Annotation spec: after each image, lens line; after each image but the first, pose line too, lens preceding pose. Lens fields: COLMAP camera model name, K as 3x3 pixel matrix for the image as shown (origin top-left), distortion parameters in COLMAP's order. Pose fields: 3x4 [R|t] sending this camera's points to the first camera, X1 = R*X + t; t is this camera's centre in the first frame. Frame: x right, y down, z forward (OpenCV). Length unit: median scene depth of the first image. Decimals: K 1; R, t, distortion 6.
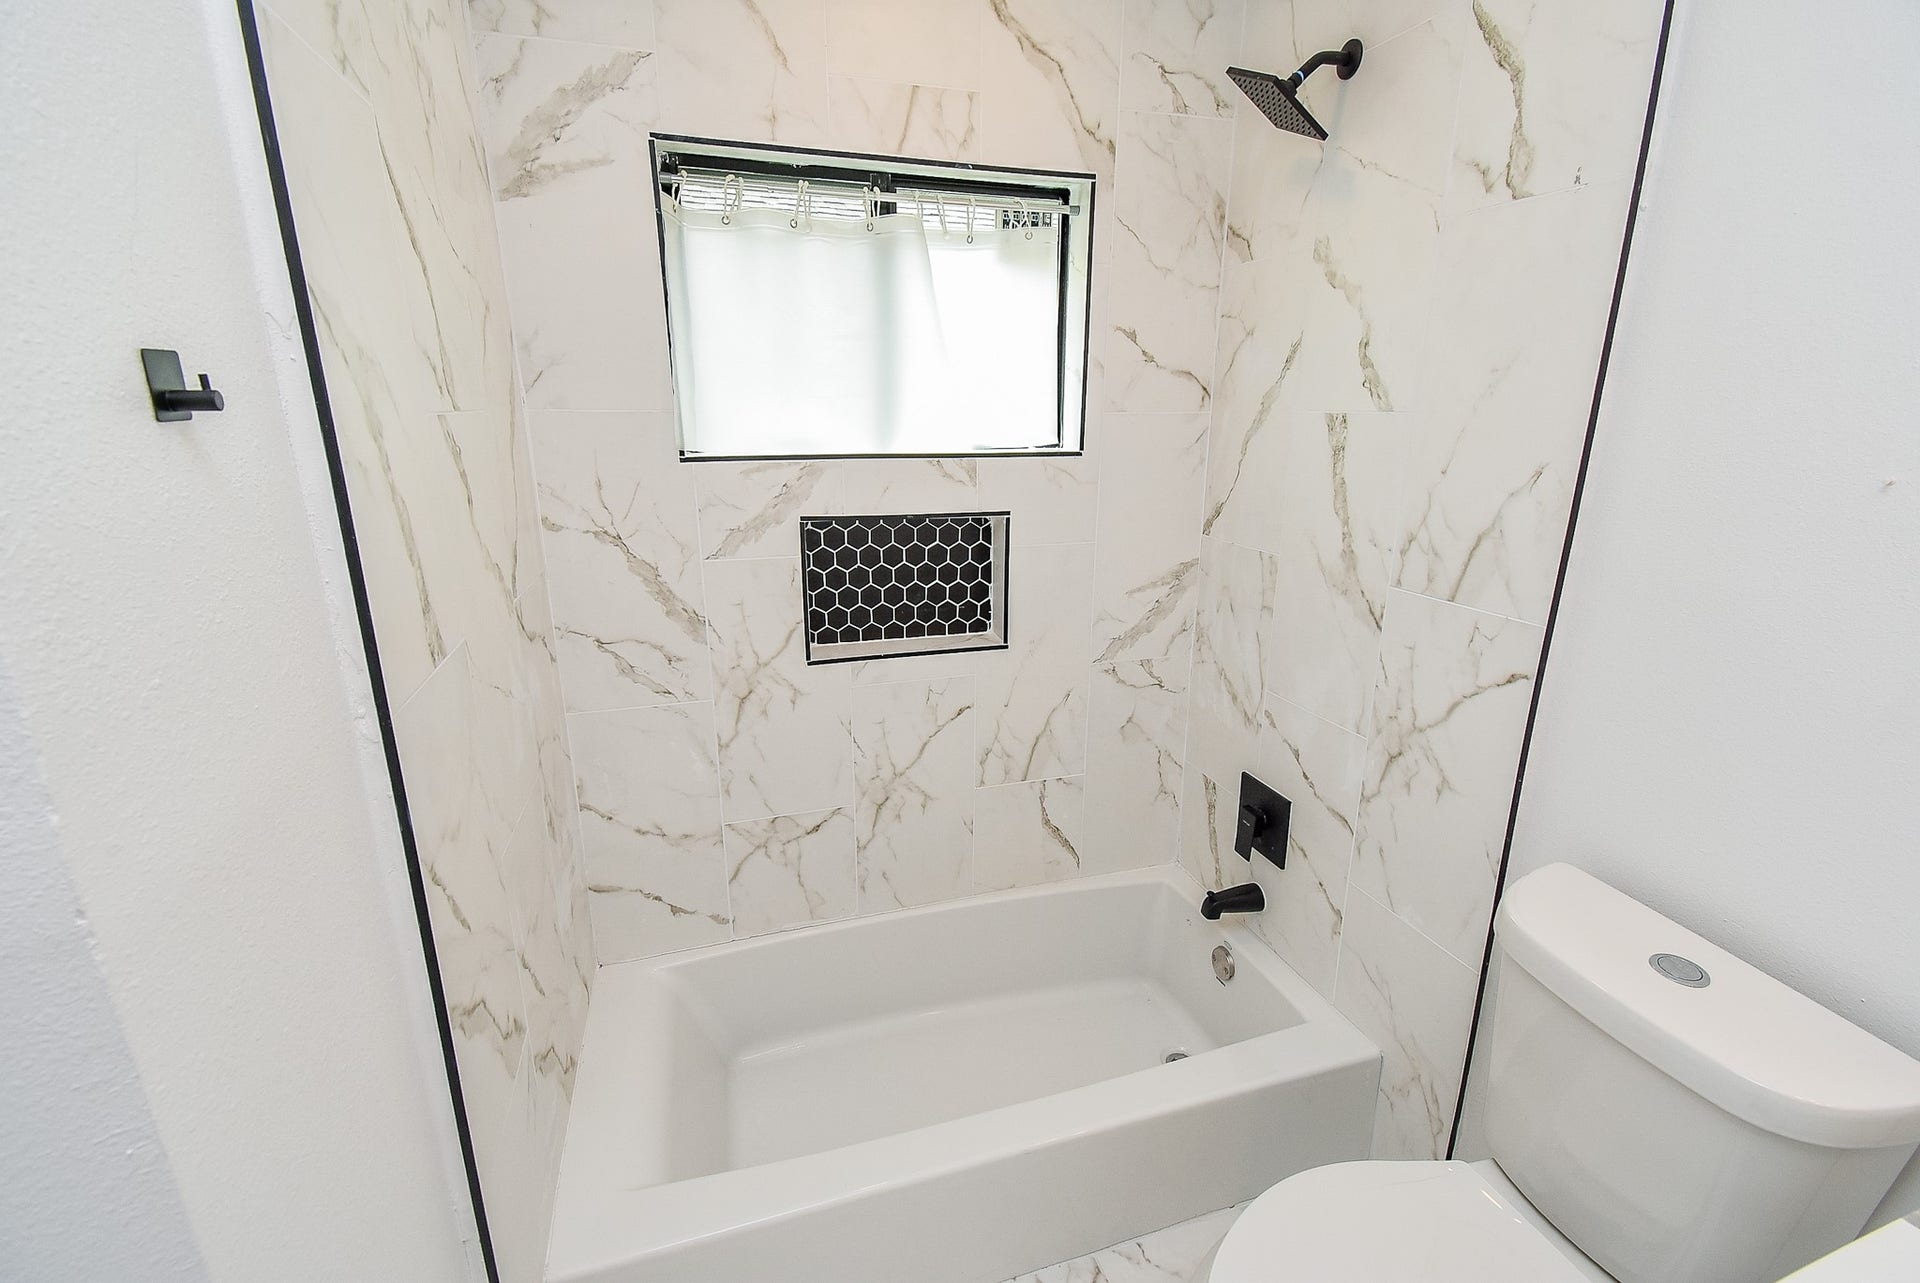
lens RADIAL K [[835.1, 0, 963.9], [0, 835.1, 635.6], [0, 0, 1]] dist [0.038503, -0.024834]
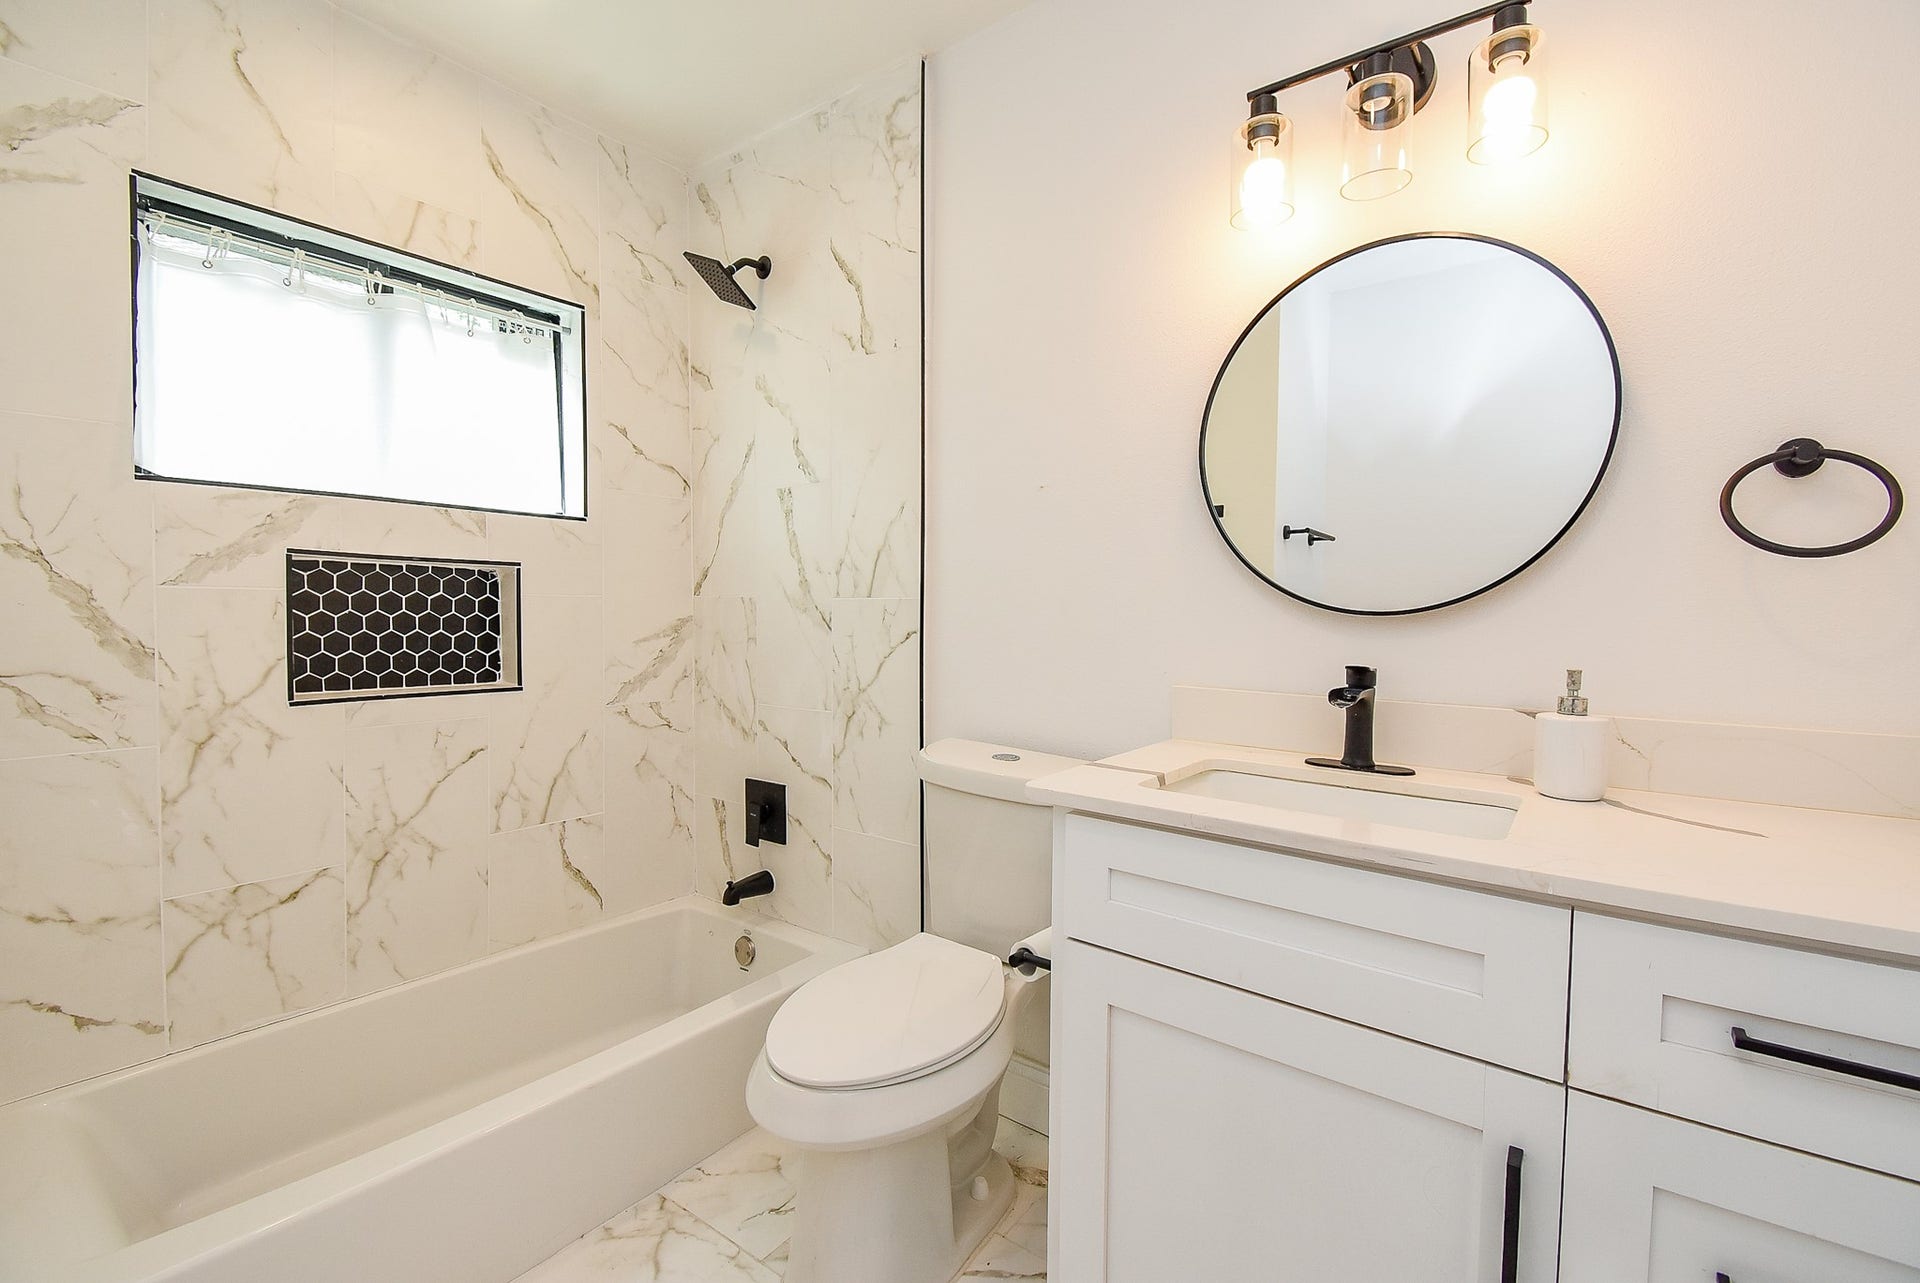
lens RADIAL K [[835.1, 0, 963.9], [0, 835.1, 635.6], [0, 0, 1]] dist [0.038503, -0.024834]
pose [[0.816011, -0.016942, 0.577788, -0.117105], [0.153925, 0.969848, -0.188951, 0.257711], [-0.557165, 0.243122, 0.794014, -0.207687]]
